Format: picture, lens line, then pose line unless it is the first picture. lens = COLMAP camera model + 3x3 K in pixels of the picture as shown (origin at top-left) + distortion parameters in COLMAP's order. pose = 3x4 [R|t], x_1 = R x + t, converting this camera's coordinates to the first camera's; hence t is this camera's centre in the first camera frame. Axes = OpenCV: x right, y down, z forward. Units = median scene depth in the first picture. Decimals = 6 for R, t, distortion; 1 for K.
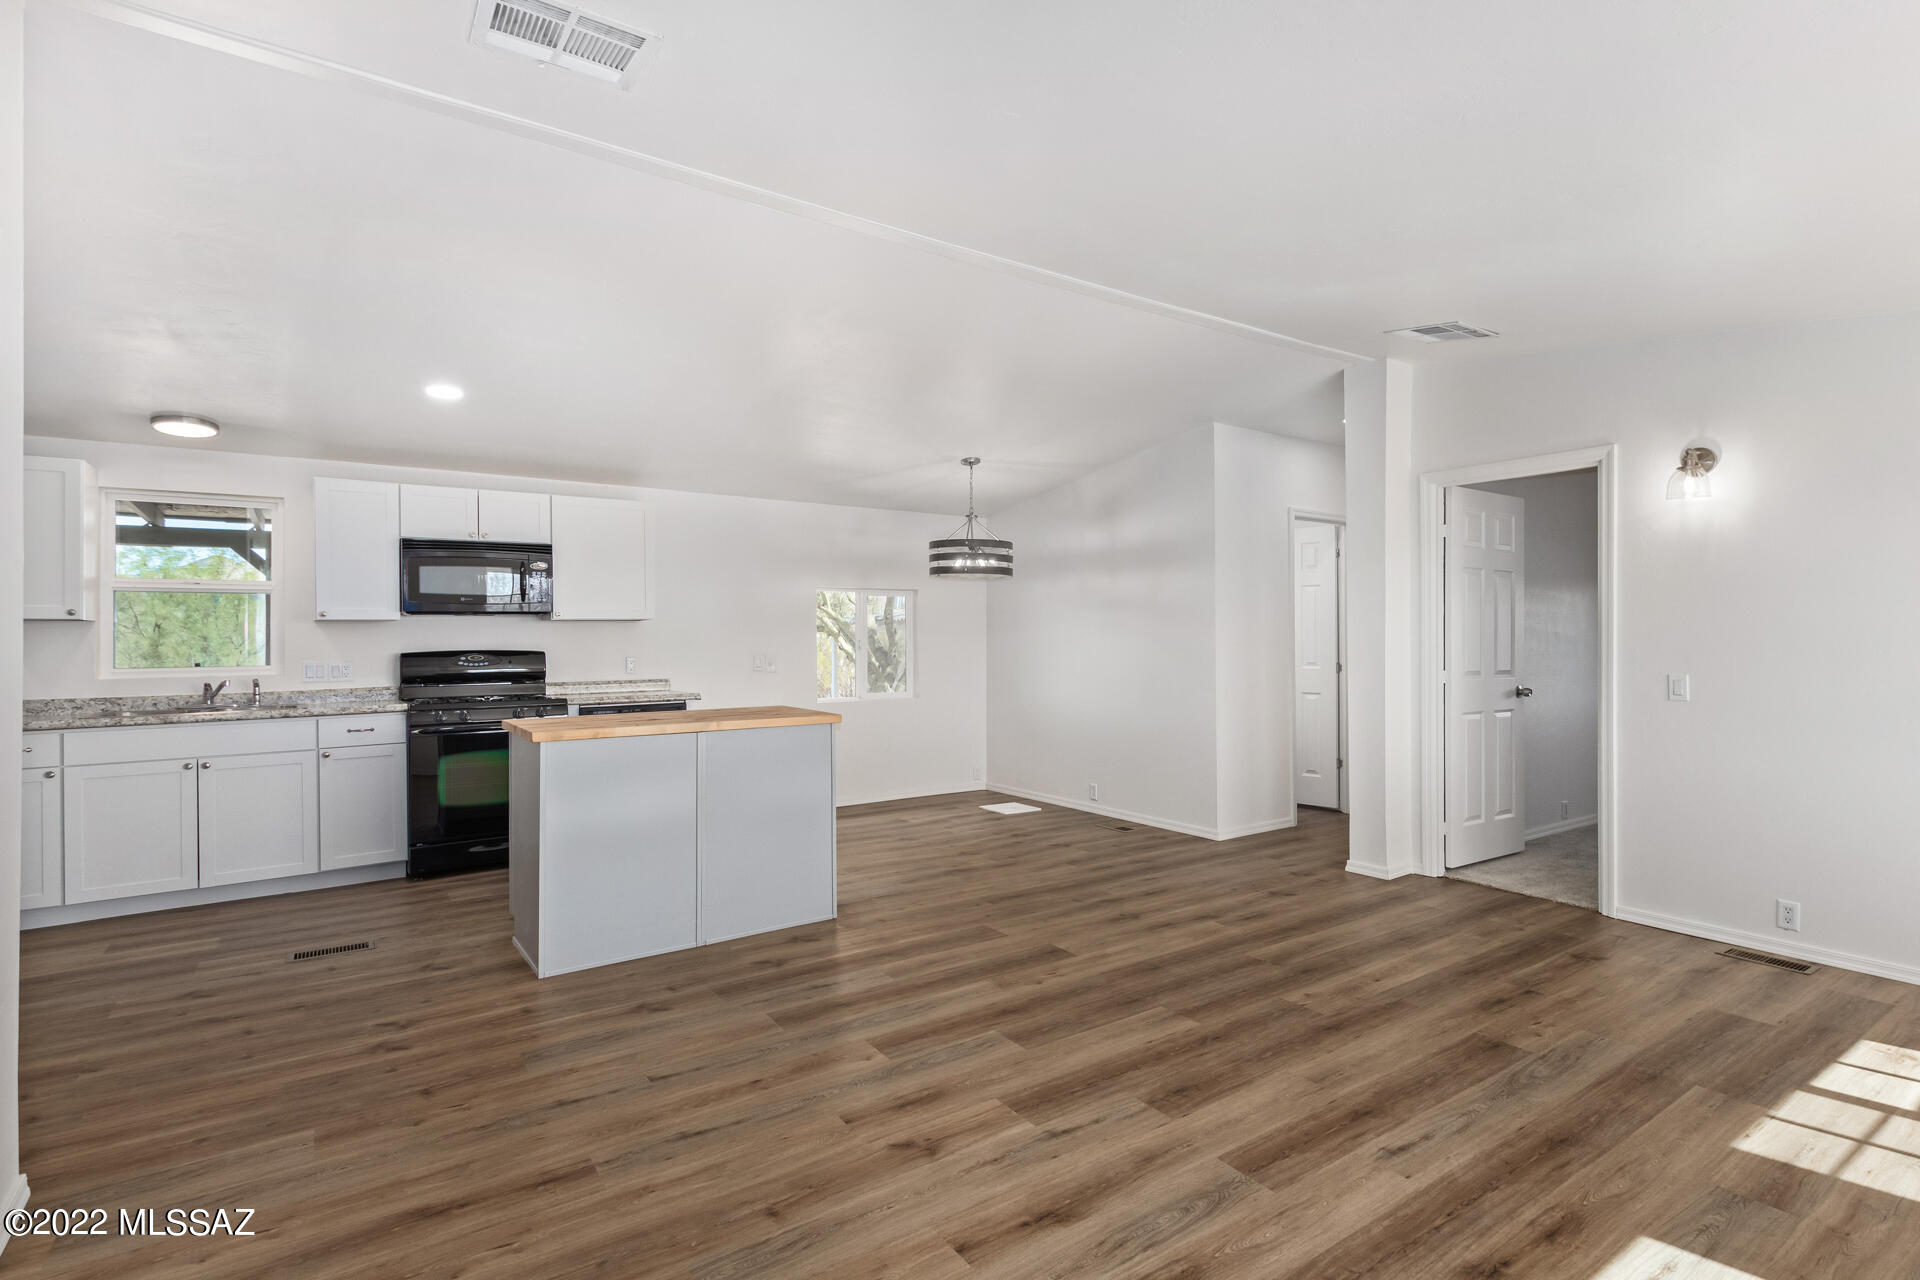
lens RADIAL K [[906.1, 0, 960.0], [0, 906.1, 640.0], [0, 0, 1]] dist [0.000583, 0.000627]
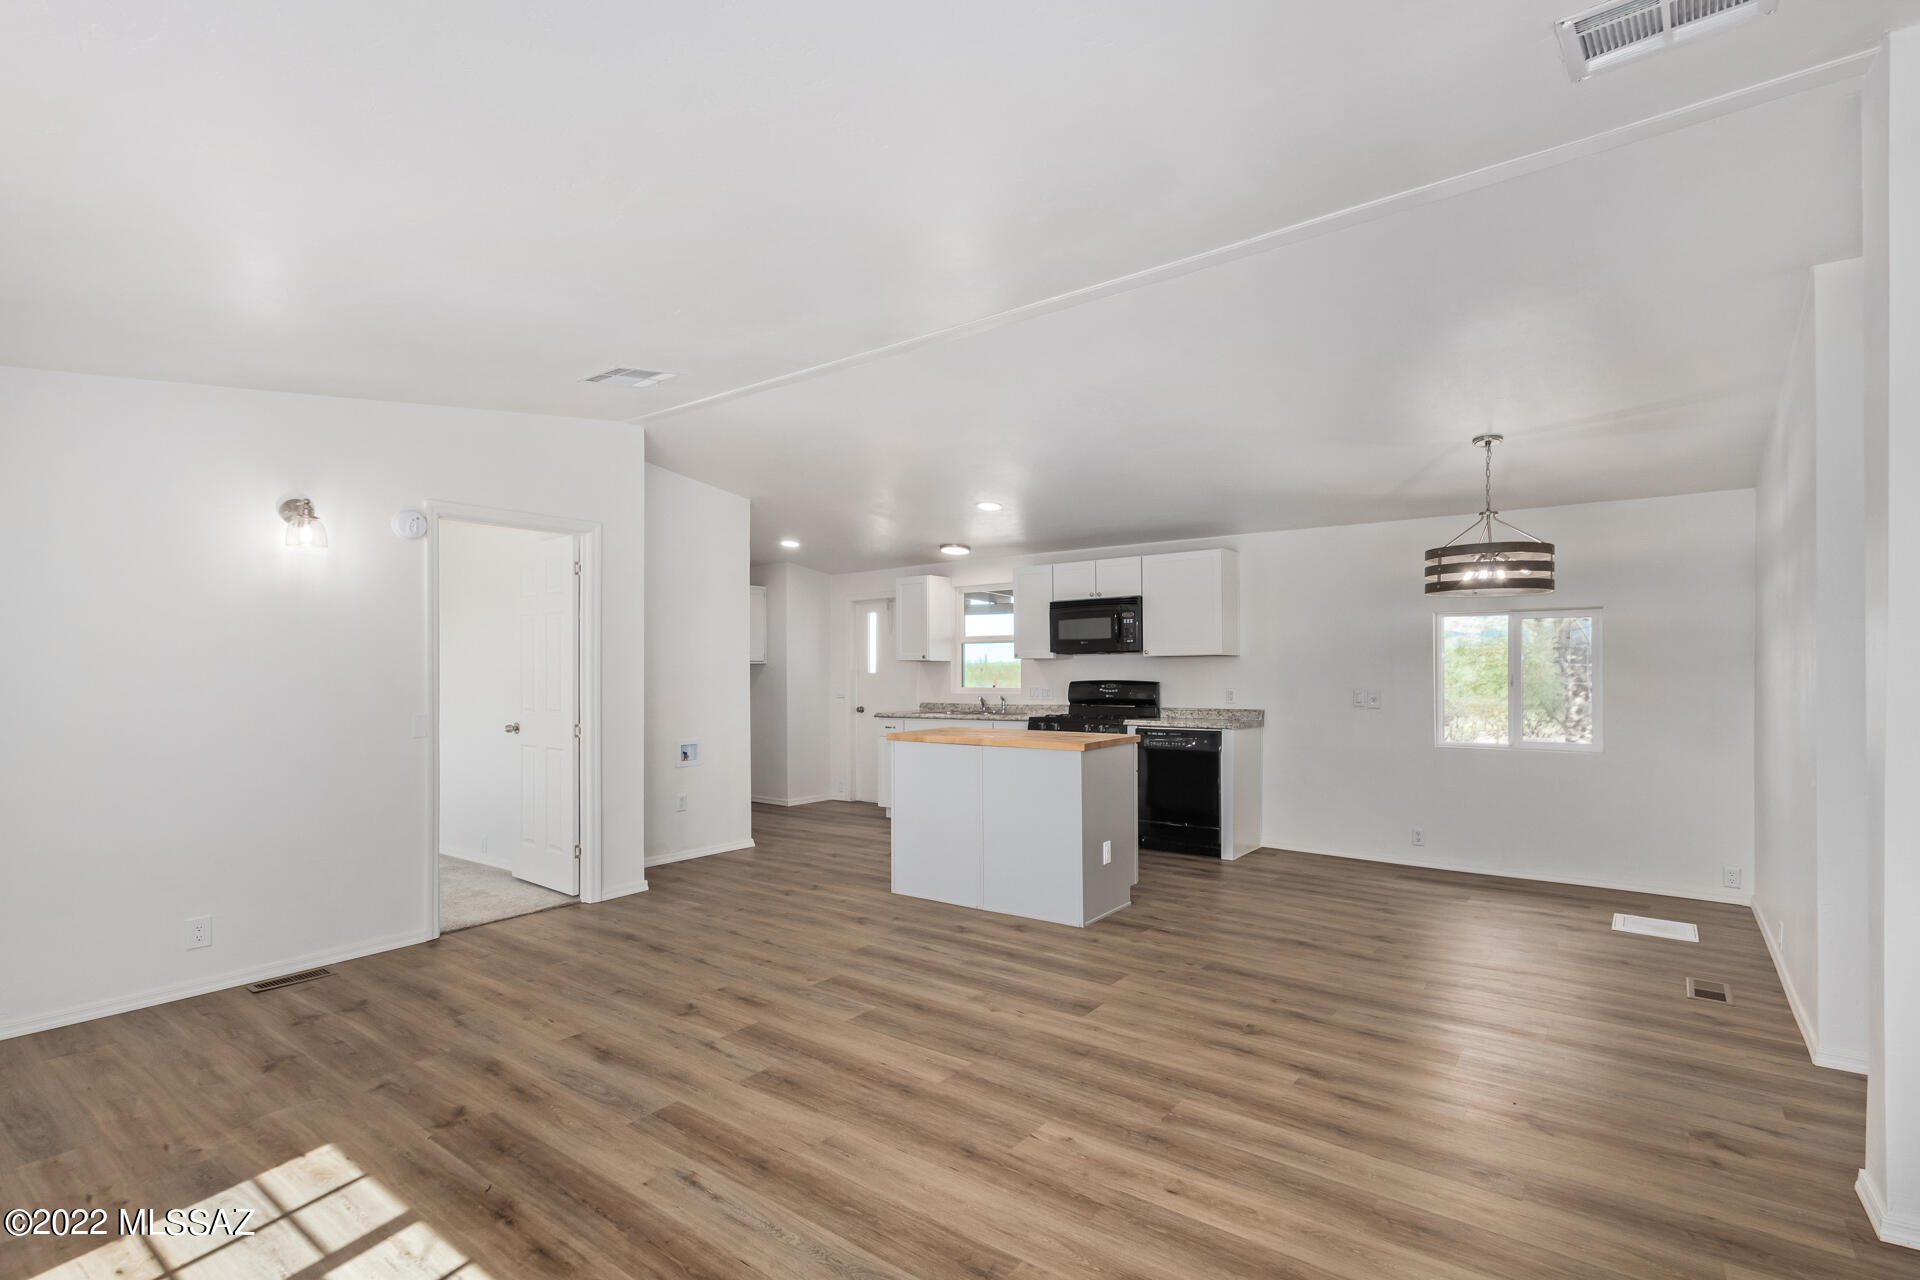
lens RADIAL K [[848.4, 0, 960.0], [0, 848.4, 640.0], [0, 0, 1]] dist [0.000040, -0.000018]
pose [[0.358299, -0.027158, -0.933212, 1.063881], [-0.005061, 0.999506, -0.031030, -0.015215], [0.933593, 0.015841, 0.357984, 0.657143]]
